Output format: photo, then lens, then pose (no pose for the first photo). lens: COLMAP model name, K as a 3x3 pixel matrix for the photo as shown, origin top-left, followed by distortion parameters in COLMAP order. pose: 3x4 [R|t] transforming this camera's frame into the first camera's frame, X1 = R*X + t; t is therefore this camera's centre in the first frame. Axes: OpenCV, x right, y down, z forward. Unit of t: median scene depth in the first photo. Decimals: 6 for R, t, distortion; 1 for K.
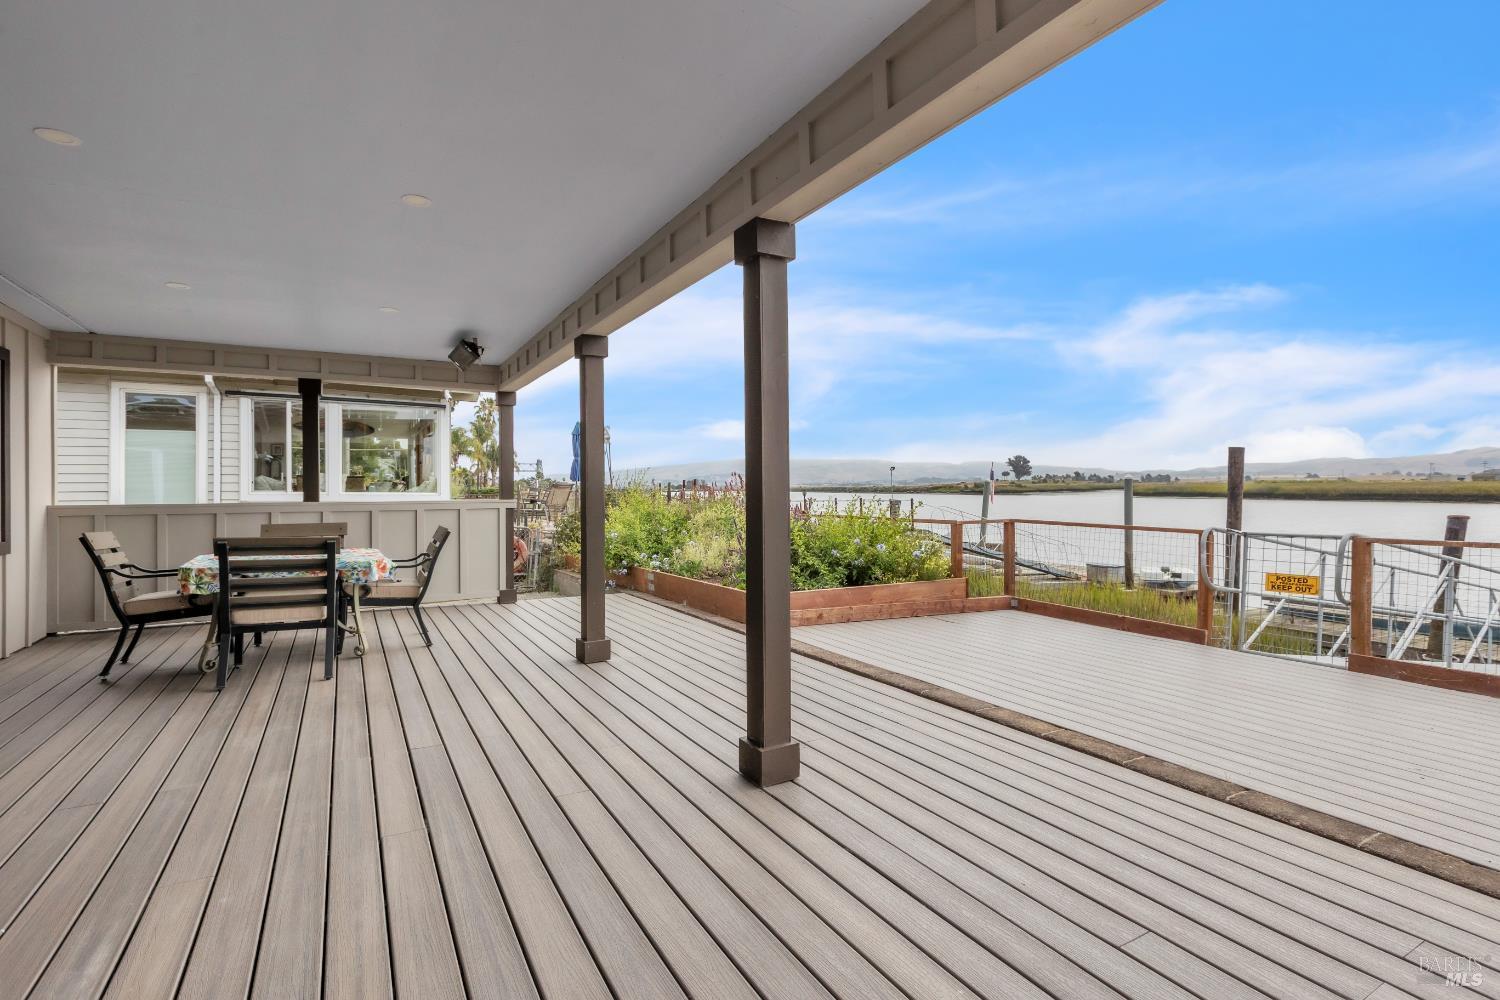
lens RADIAL K [[694.6, 0, 751.3], [0, 694.6, 495.6], [0, 0, 1]] dist [-0.000795, -0.000115]
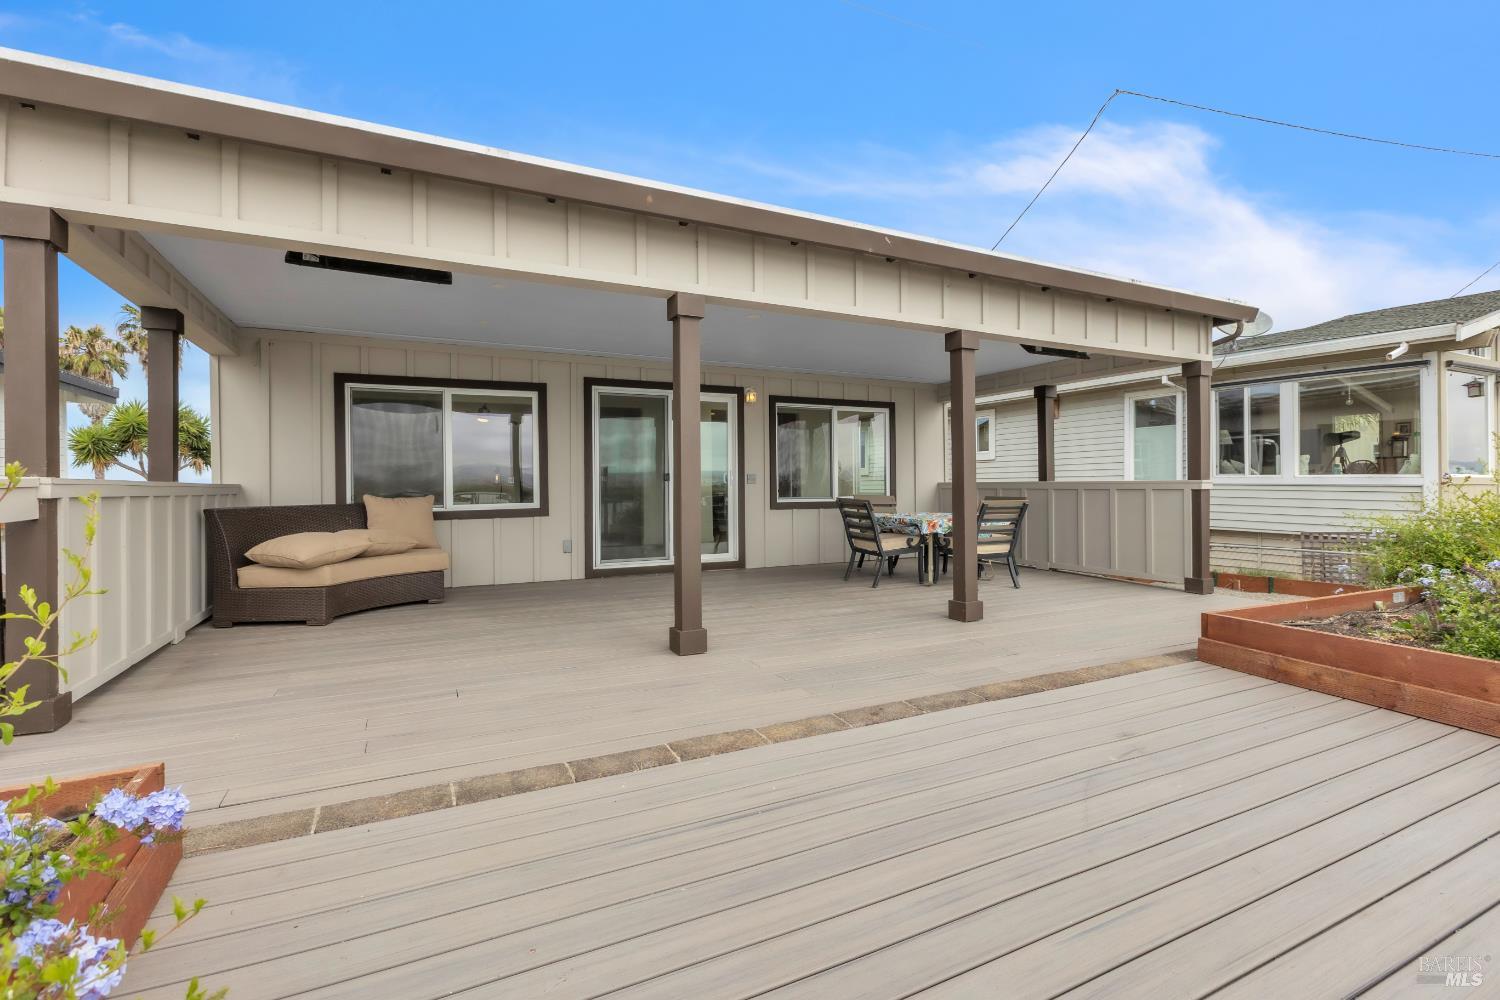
lens RADIAL K [[694.6, 0, 752.5], [0, 694.6, 487.8], [0, 0, 1]] dist [-0.000795, -0.000115]
pose [[-0.061431, 0.009415, -0.998067, 0.432673], [-0.003968, 0.999945, 0.009677, 0.006969], [0.998103, 0.004554, -0.061390, 0.345294]]
